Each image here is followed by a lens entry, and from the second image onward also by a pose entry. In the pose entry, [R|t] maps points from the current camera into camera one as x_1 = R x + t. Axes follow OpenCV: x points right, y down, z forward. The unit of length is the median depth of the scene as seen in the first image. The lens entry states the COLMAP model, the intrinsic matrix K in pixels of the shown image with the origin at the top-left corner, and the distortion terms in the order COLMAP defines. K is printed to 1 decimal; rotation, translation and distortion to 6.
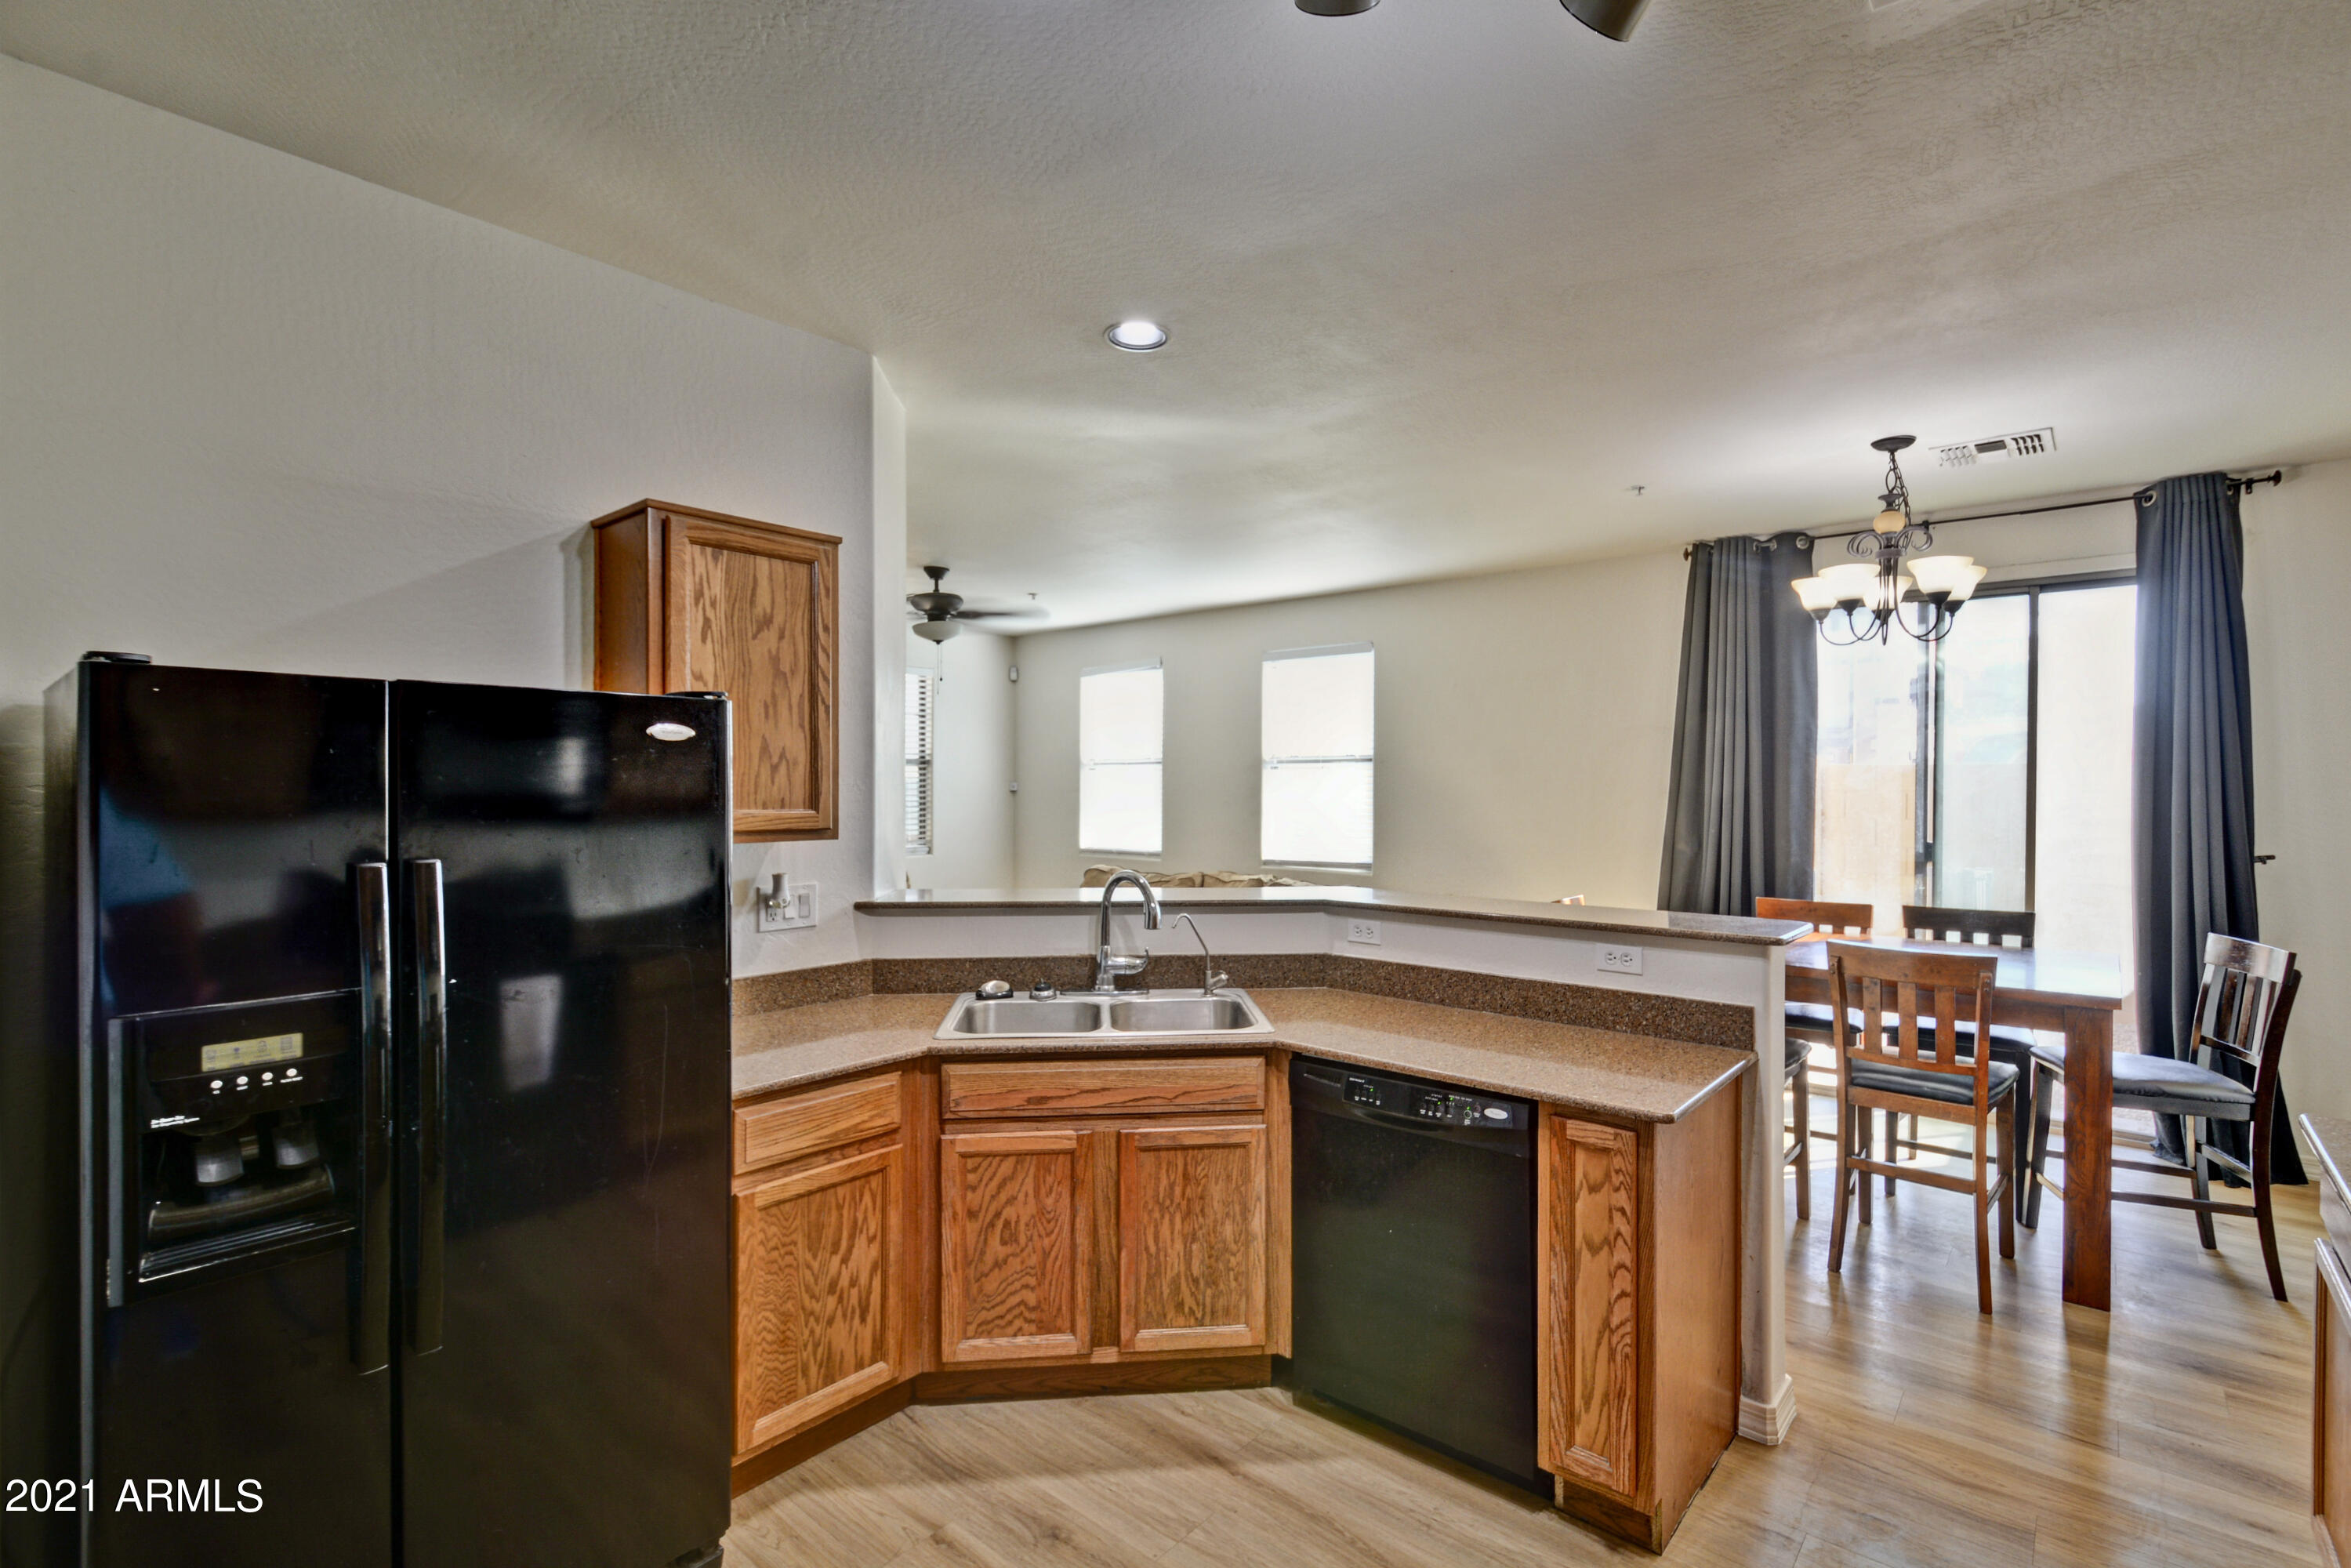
lens RADIAL K [[1051.0, 0, 1192.1], [0, 1051.0, 792.4], [0, 0, 1]] dist [0.011726, -0.006594]
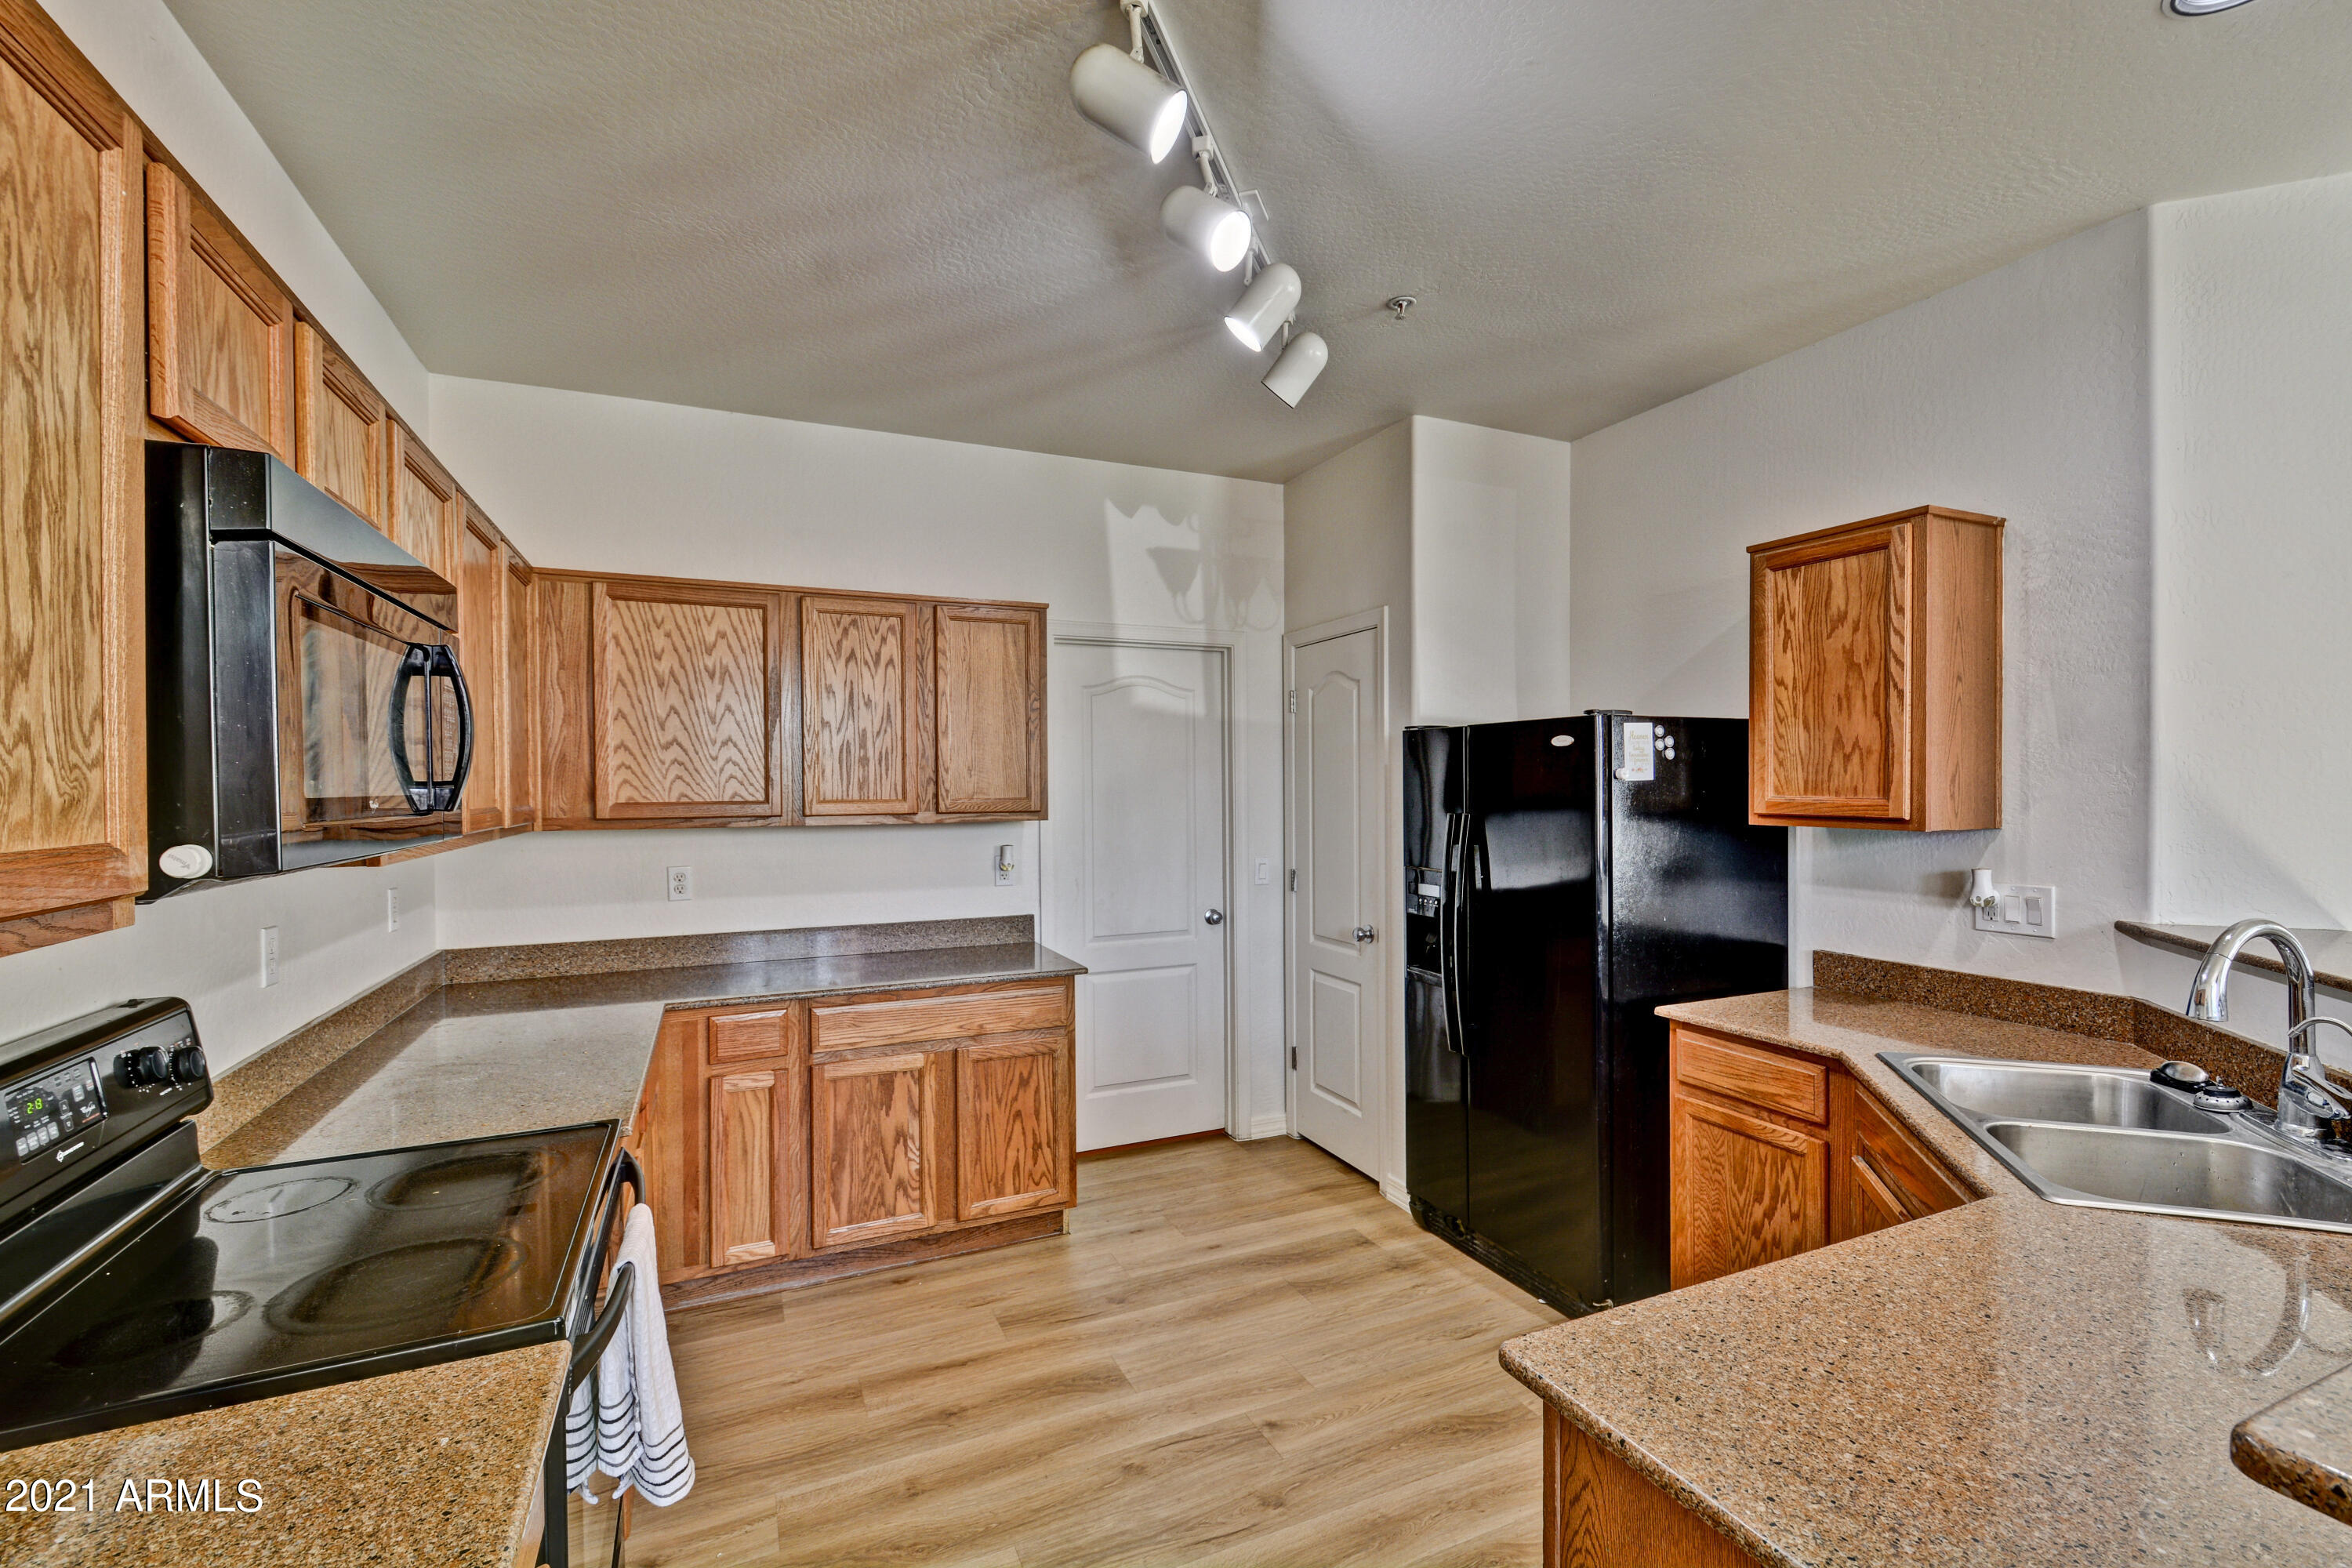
lens RADIAL K [[1026.1, 0, 1198.1], [0, 1026.1, 795.2], [0, 0, 1]] dist [0.010910, -0.006125]
pose [[-0.419200, 0.010357, -0.907835, 0.793711], [-0.003684, 0.999907, 0.013109, 0.003259], [0.907886, 0.008840, -0.419123, 0.836646]]
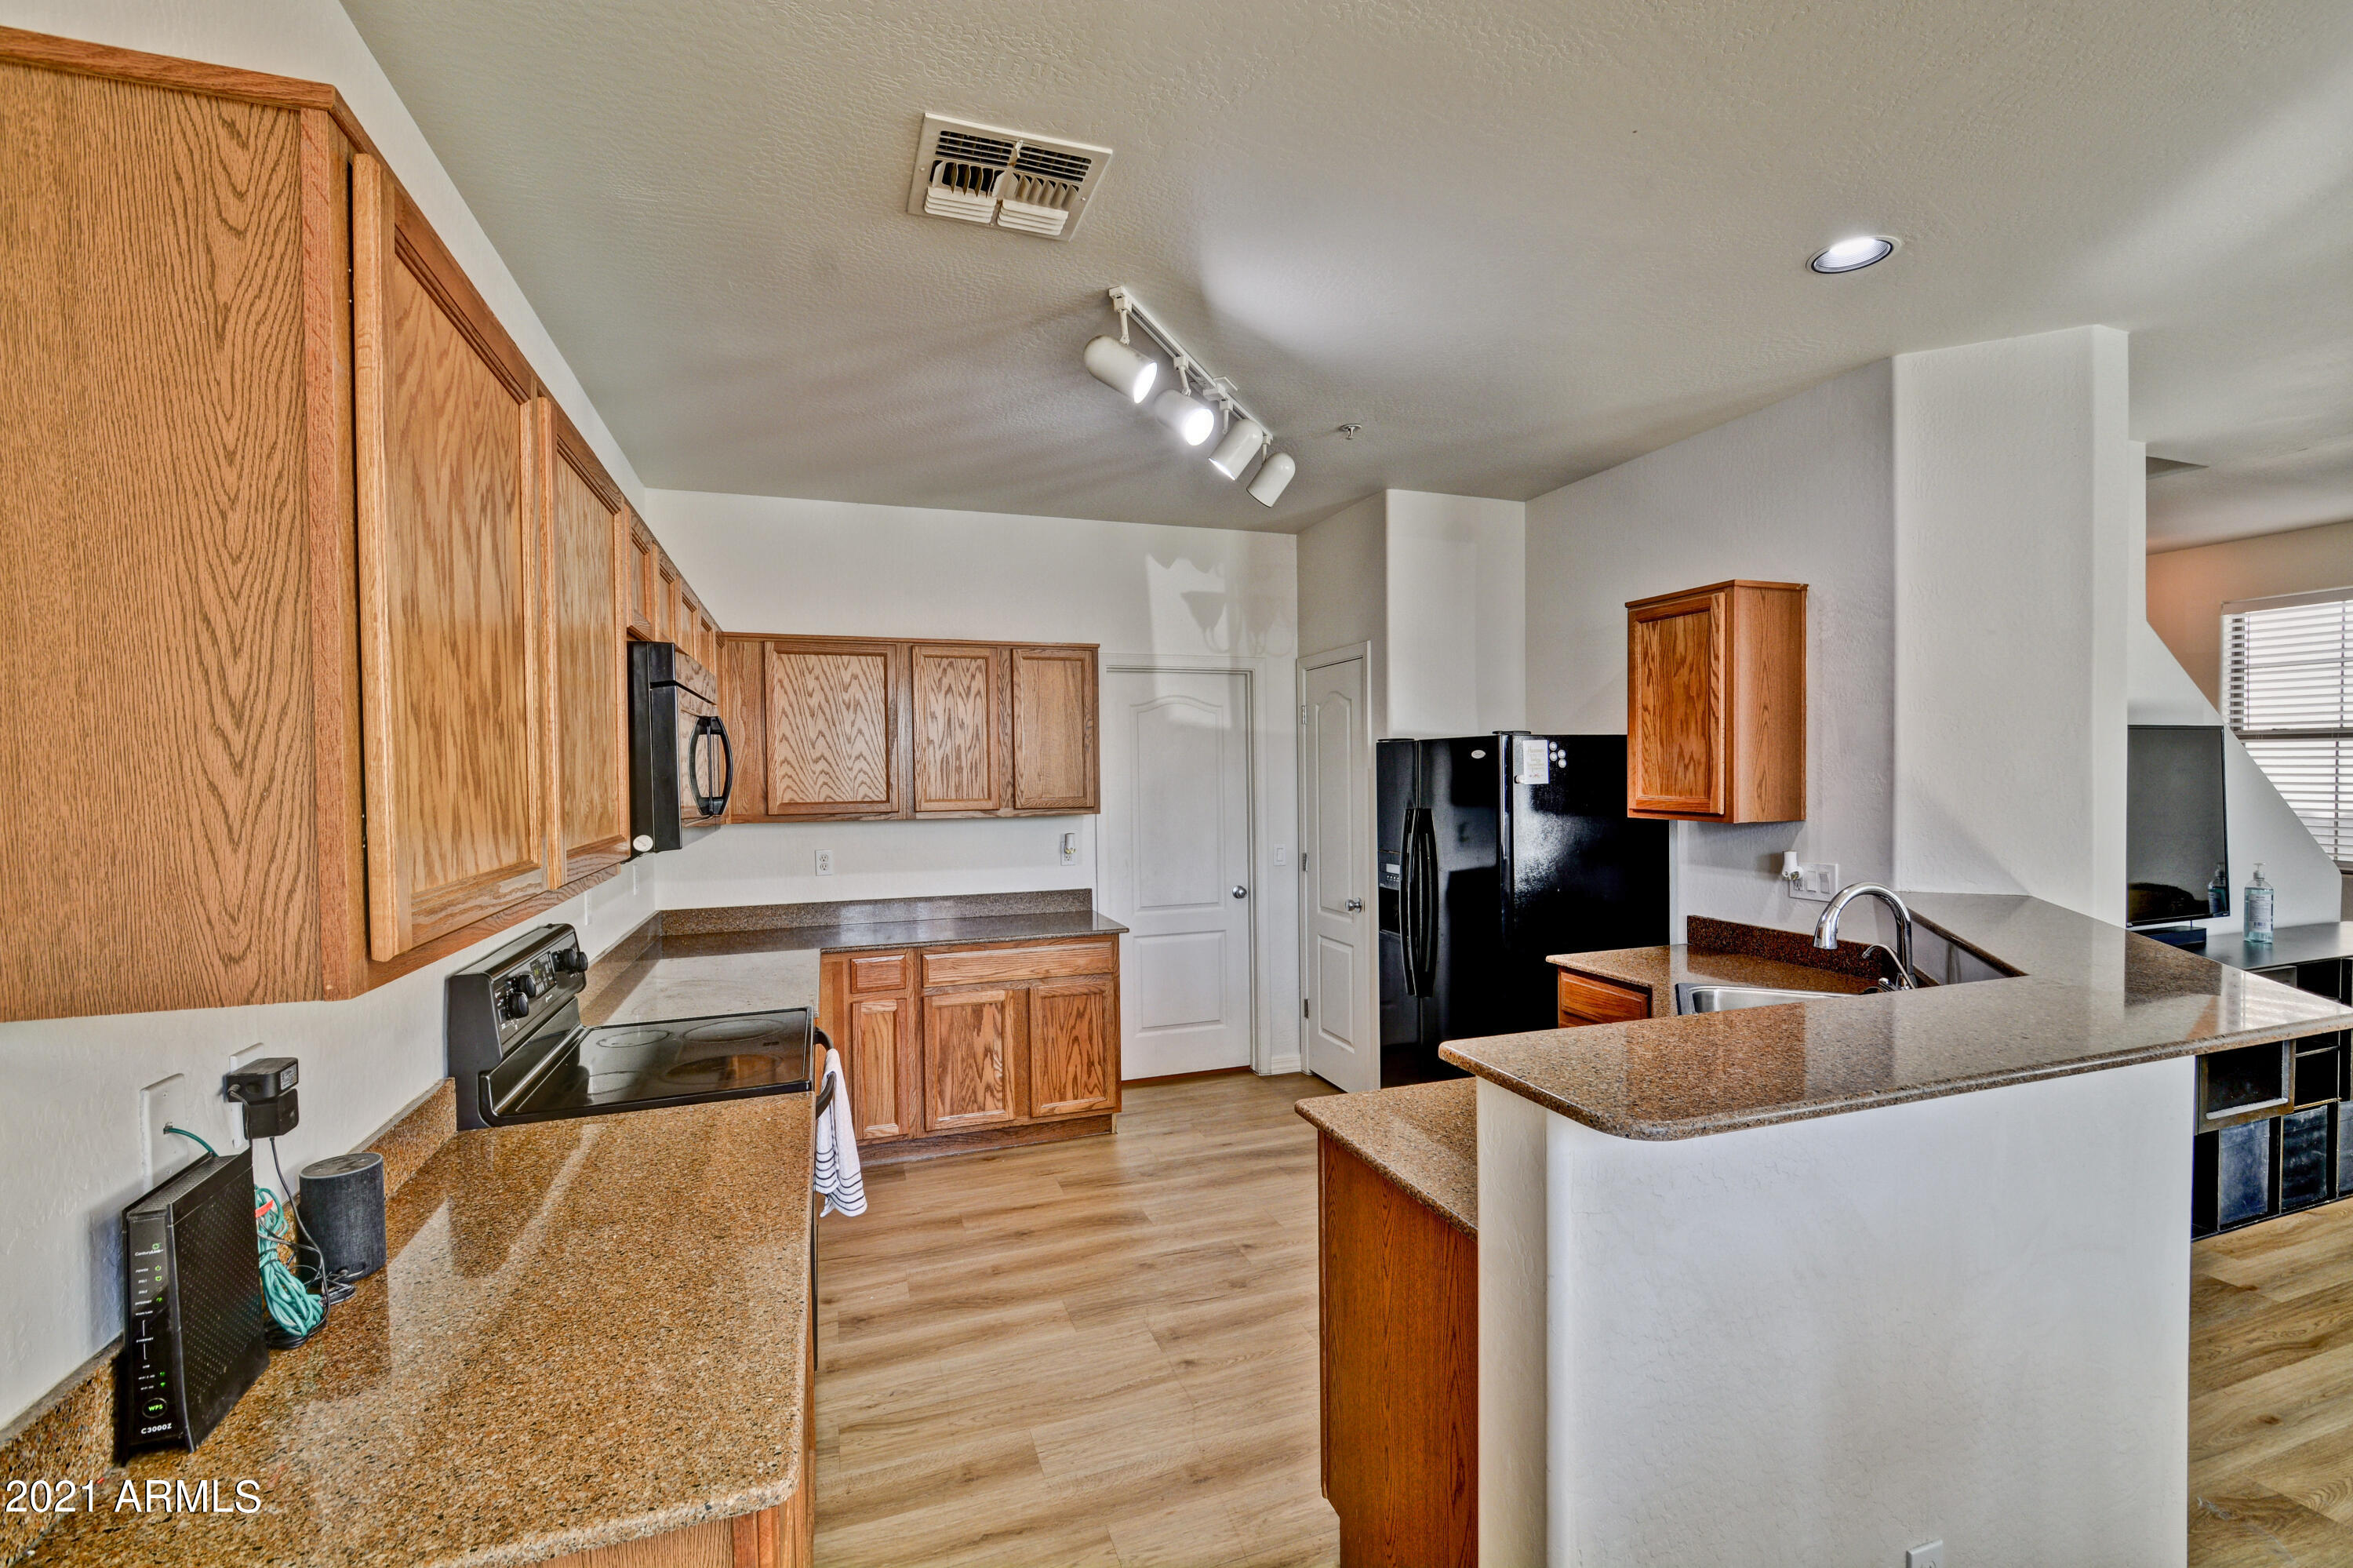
lens RADIAL K [[1031.1, 0, 1202.1], [0, 1031.1, 792.1], [0, 0, 1]] dist [0.001959, -0.005716]
pose [[-0.491570, 0.021135, -0.870582, 1.085259], [0.002436, 0.999735, 0.022895, -0.022386], [0.870835, 0.009134, -0.491491, 1.102744]]
